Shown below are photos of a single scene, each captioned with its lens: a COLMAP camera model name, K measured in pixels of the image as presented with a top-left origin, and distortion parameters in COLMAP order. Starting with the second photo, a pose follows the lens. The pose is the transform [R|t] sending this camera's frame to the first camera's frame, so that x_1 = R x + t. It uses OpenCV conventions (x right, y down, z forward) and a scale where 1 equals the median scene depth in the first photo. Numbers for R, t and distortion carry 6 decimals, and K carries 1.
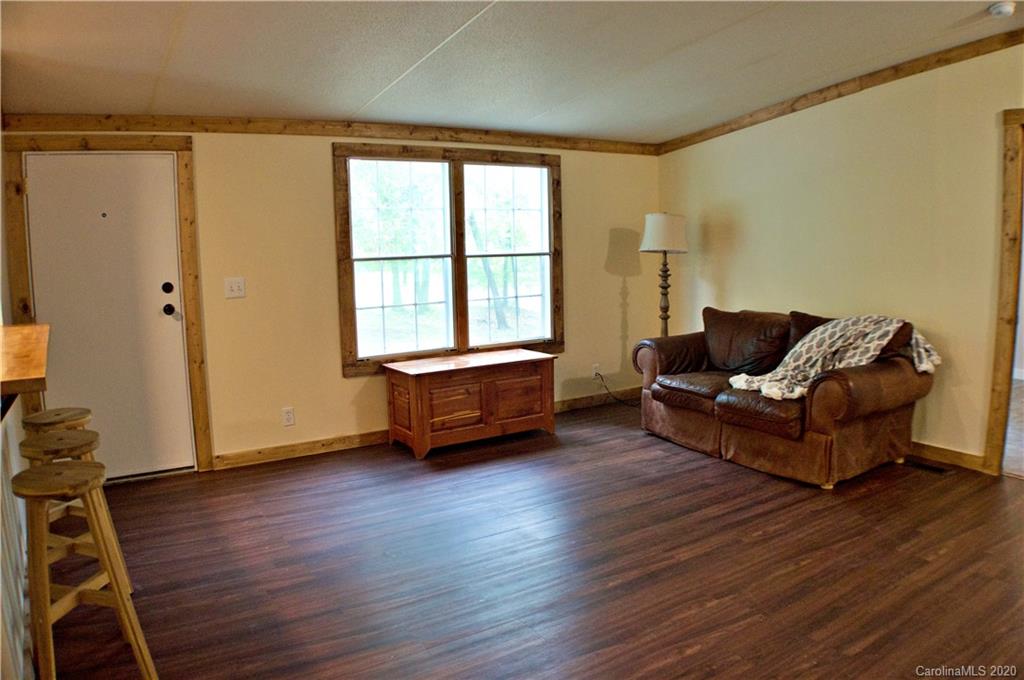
lens RADIAL K [[762.6, 0, 512.0], [0, 762.6, 340.0], [0, 0, 1]] dist [-0.196329, 0.050307]
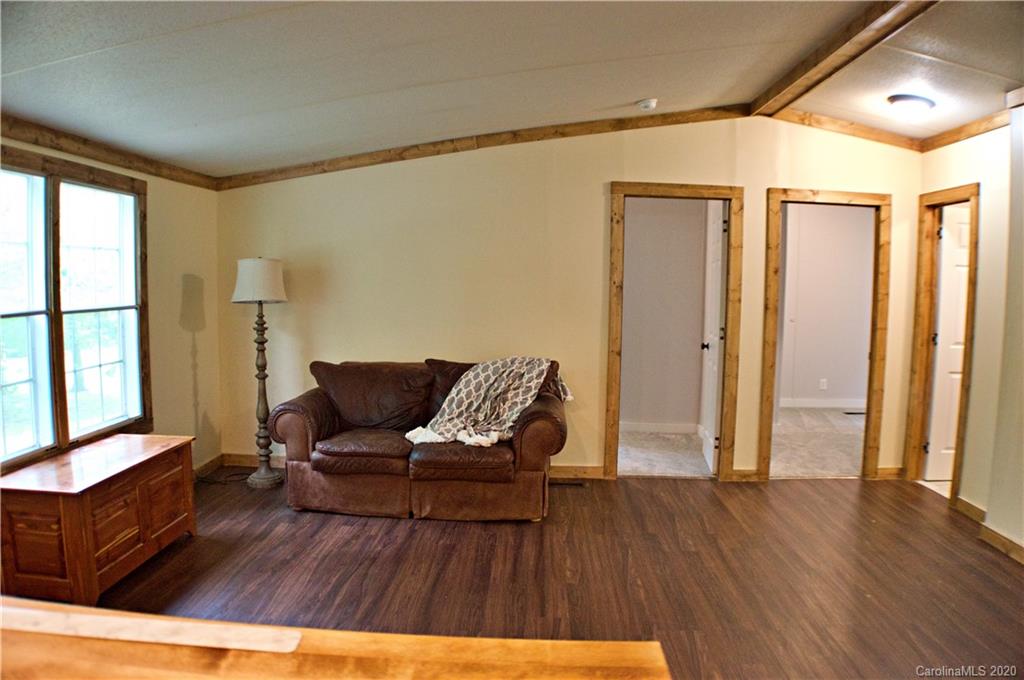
lens RADIAL K [[762.6, 0, 512.0], [0, 762.6, 340.0], [0, 0, 1]] dist [-0.196329, 0.050307]
pose [[0.561815, -0.045642, 0.826003, -0.409637], [0.091471, 0.995782, -0.007191, -0.046805], [-0.822190, 0.079595, 0.563620, 0.321843]]
